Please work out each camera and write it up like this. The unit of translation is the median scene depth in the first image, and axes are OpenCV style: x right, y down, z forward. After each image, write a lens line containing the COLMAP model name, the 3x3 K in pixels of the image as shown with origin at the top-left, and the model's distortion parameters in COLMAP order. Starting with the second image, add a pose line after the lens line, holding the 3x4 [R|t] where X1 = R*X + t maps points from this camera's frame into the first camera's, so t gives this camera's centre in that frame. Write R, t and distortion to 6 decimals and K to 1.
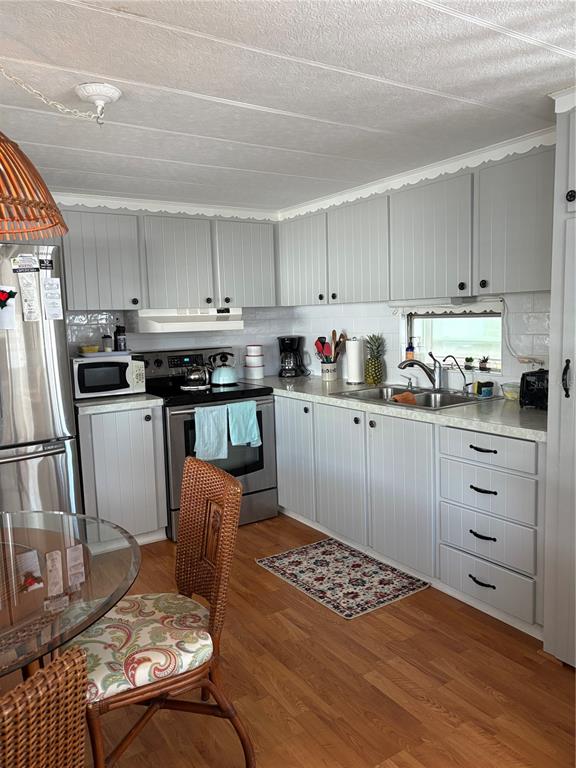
lens RADIAL K [[585.4, 0, 289.2], [0, 585.4, 384.3], [0, 0, 1]] dist [0.045925, -0.052122]
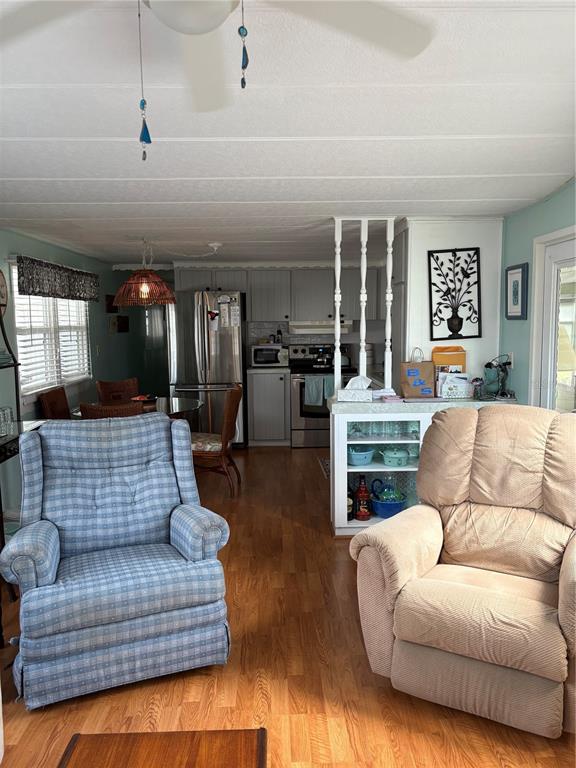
lens RADIAL K [[585.4, 0, 287.5], [0, 585.4, 383.3], [0, 0, 1]] dist [0.045925, -0.052122]
pose [[0.841004, 0.081515, -0.534853, 0.750185], [-0.080640, 0.996428, 0.025063, 0.021531], [0.534986, 0.022053, 0.844573, -0.556915]]
